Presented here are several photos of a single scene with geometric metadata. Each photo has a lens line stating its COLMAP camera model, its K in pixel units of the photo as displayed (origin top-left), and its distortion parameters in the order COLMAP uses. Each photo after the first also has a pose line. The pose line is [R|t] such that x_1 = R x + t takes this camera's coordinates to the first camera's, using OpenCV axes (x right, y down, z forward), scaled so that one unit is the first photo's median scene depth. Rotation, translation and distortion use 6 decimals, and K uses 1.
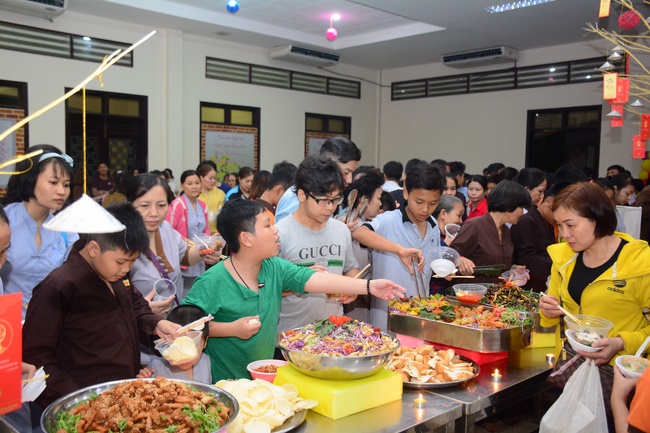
lens RADIAL K [[628.5, 0, 325.0], [0, 628.5, 216.5], [0, 0, 1]] dist [0.081599, -0.000723]
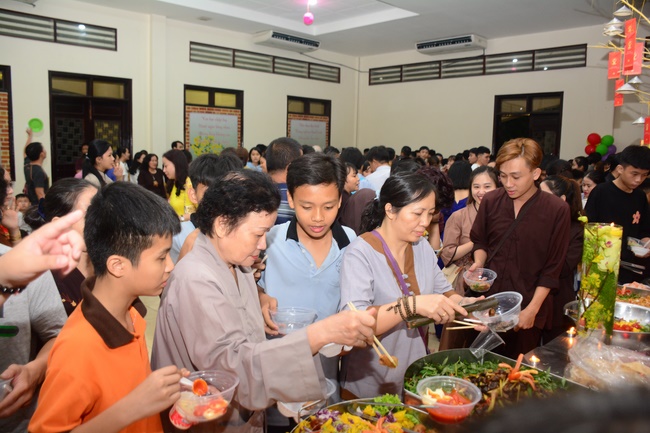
lens RADIAL K [[529.4, 0, 323.5], [0, 529.4, 205.7], [0, 0, 1]] dist [-0.002817, -0.002629]
pose [[0.999931, 0.003897, 0.011049, 0.022323], [-0.004322, 0.999241, 0.038708, -0.015530], [-0.010890, -0.038753, 0.999189, 0.109747]]
